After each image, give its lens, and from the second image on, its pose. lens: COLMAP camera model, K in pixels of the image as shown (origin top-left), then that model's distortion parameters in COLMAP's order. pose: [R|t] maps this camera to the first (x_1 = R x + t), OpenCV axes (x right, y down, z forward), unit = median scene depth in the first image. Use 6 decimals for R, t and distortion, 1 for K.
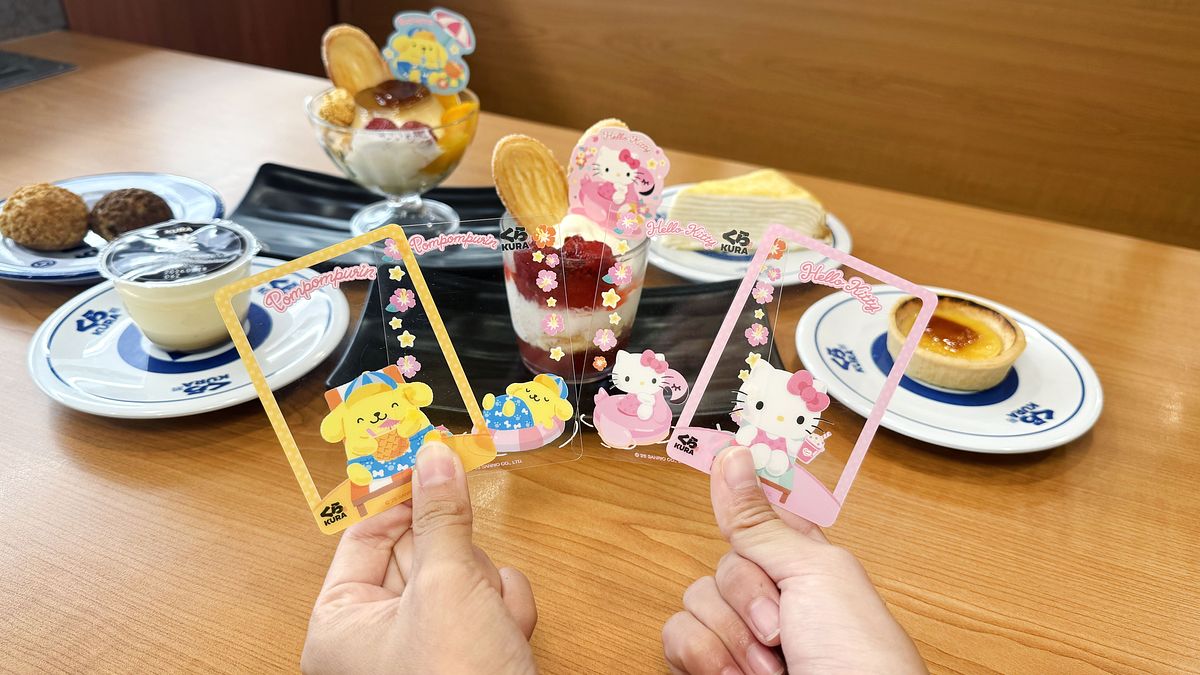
lens RADIAL K [[885.1, 0, 600.0], [0, 885.1, 337.5], [0, 0, 1]] dist [0.093138, -0.172618]
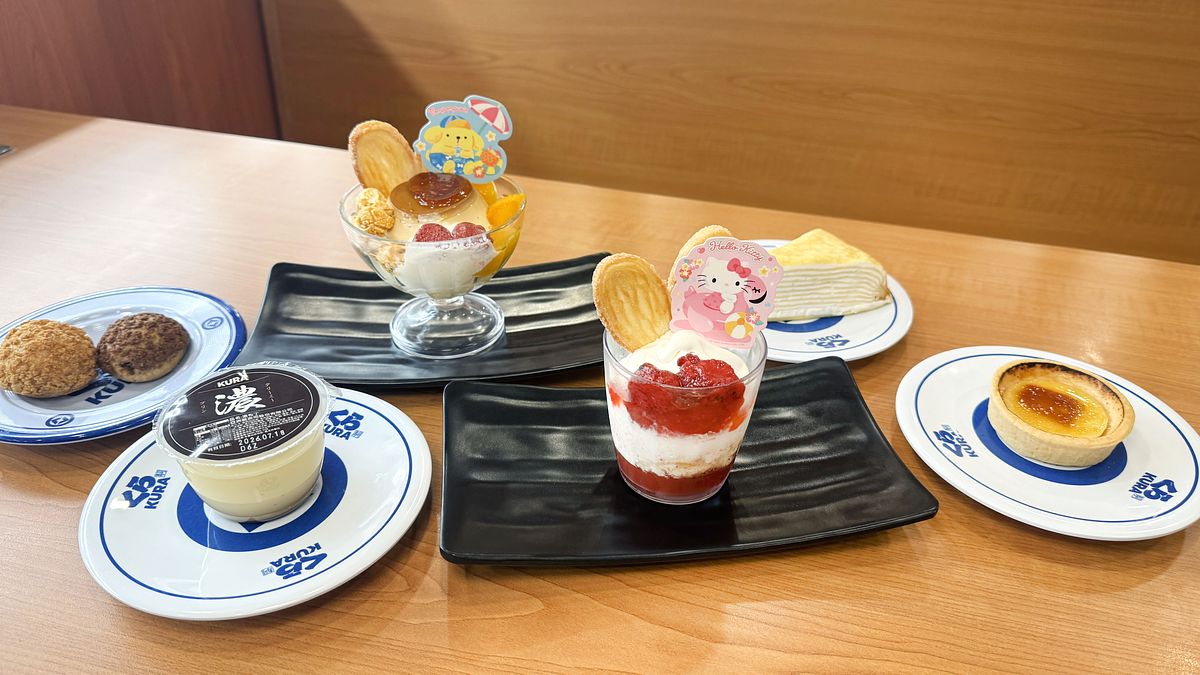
lens RADIAL K [[885.1, 0, 600.0], [0, 885.1, 337.5], [0, 0, 1]] dist [0.093138, -0.172618]
pose [[0.990865, -0.094406, 0.096304, -0.172972], [0.092516, 0.995424, 0.023921, -0.136433], [-0.098122, -0.014792, 0.995064, 0.070988]]
